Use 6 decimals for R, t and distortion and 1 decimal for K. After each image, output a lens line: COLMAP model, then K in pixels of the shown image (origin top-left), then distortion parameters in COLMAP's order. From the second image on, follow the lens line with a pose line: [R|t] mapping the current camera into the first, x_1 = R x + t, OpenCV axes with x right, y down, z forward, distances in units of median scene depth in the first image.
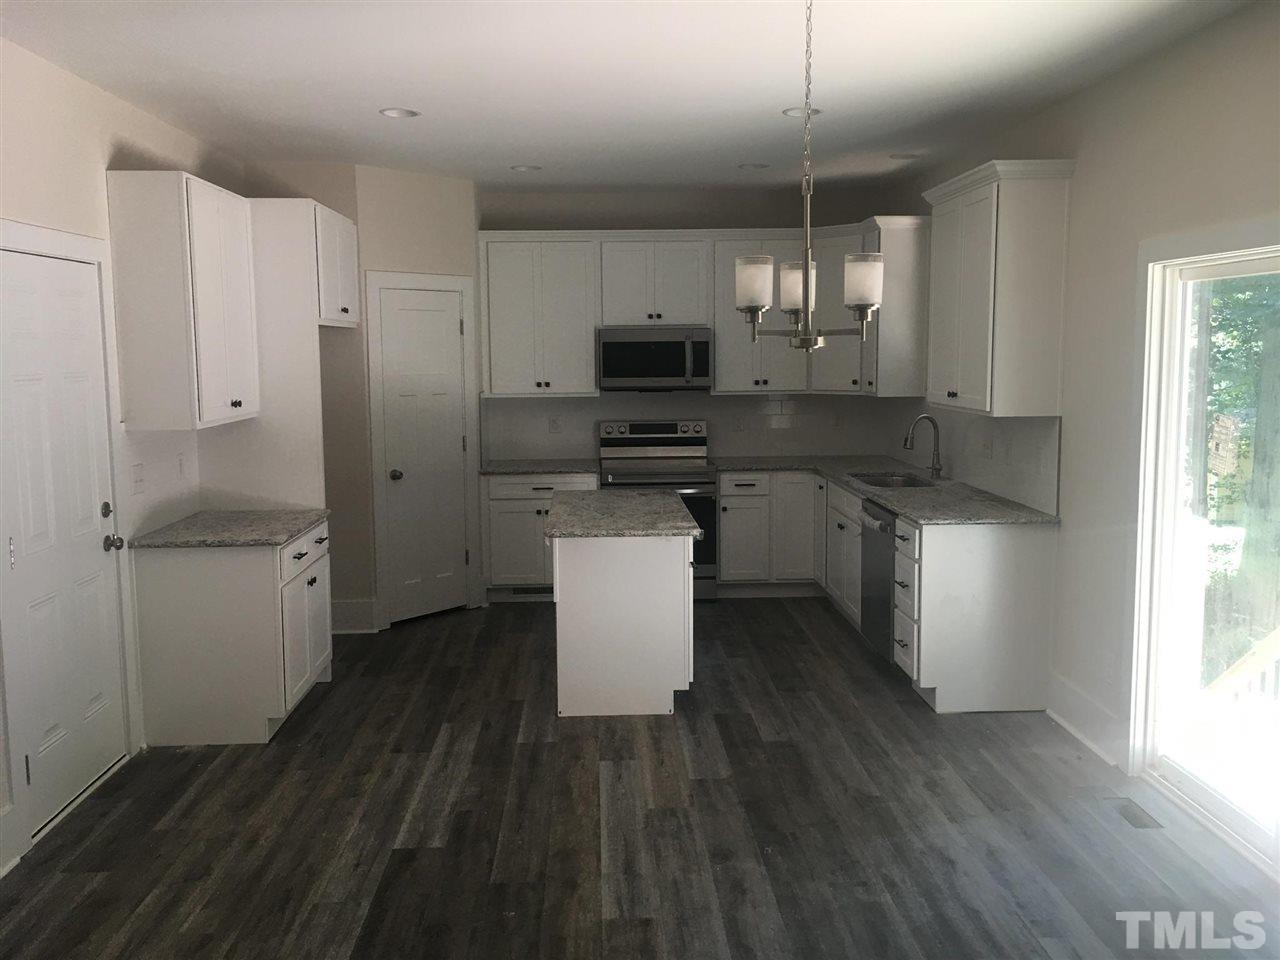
lens RADIAL K [[1078.4, 0, 634.8], [0, 1078.4, 480.0], [0, 0, 1]] dist [0.080007, -0.084370]
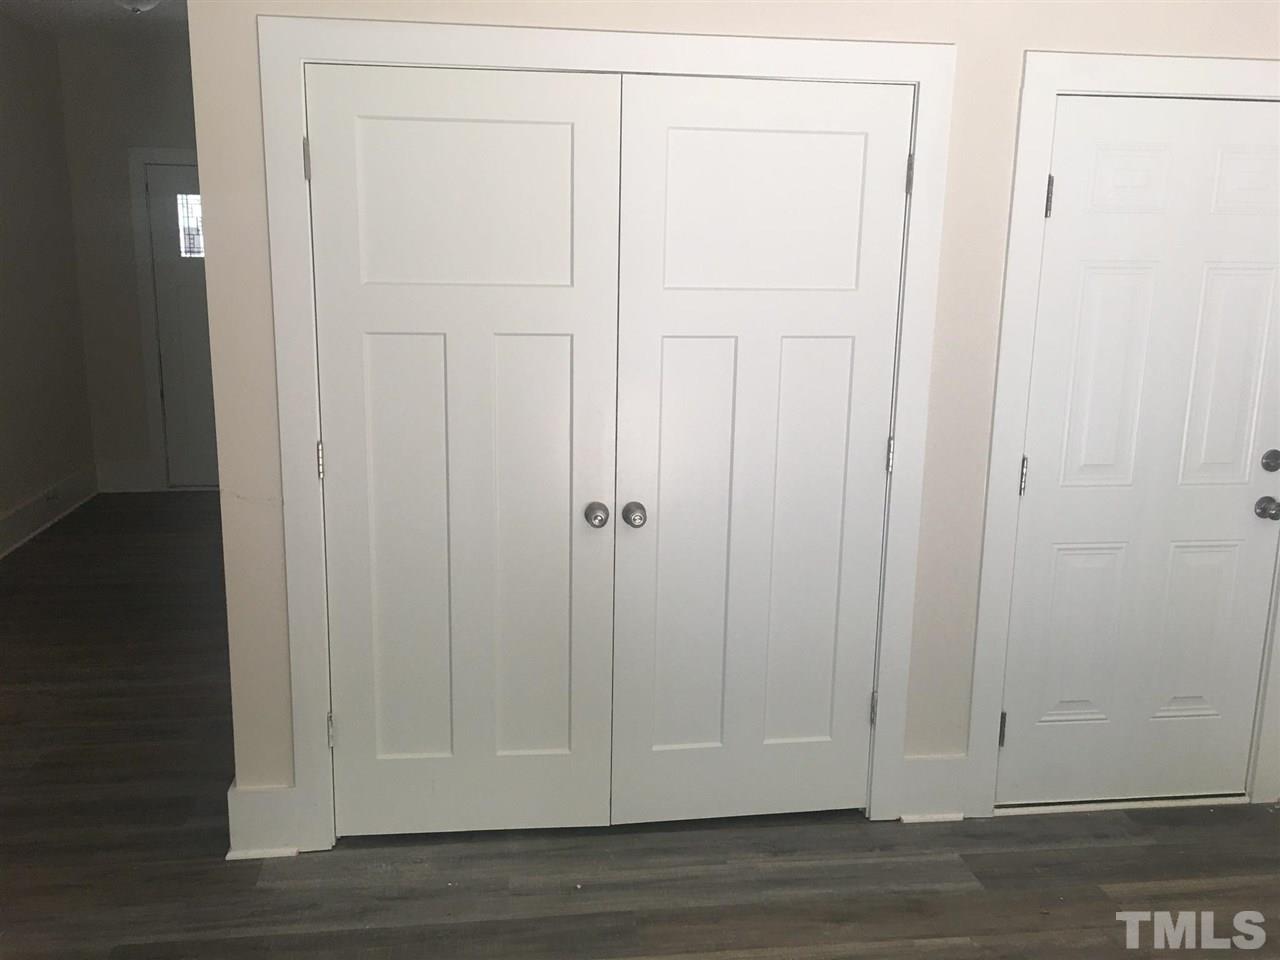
lens RADIAL K [[1076.6, 0, 640.0], [0, 1076.6, 480.0], [0, 0, 1]] dist [0.093404, -0.125393]
pose [[0.083561, 0.214952, -0.973043, 0.131399], [-0.131237, 0.970327, 0.203082, -0.037923], [0.987823, 0.110730, 0.109291, 0.389083]]
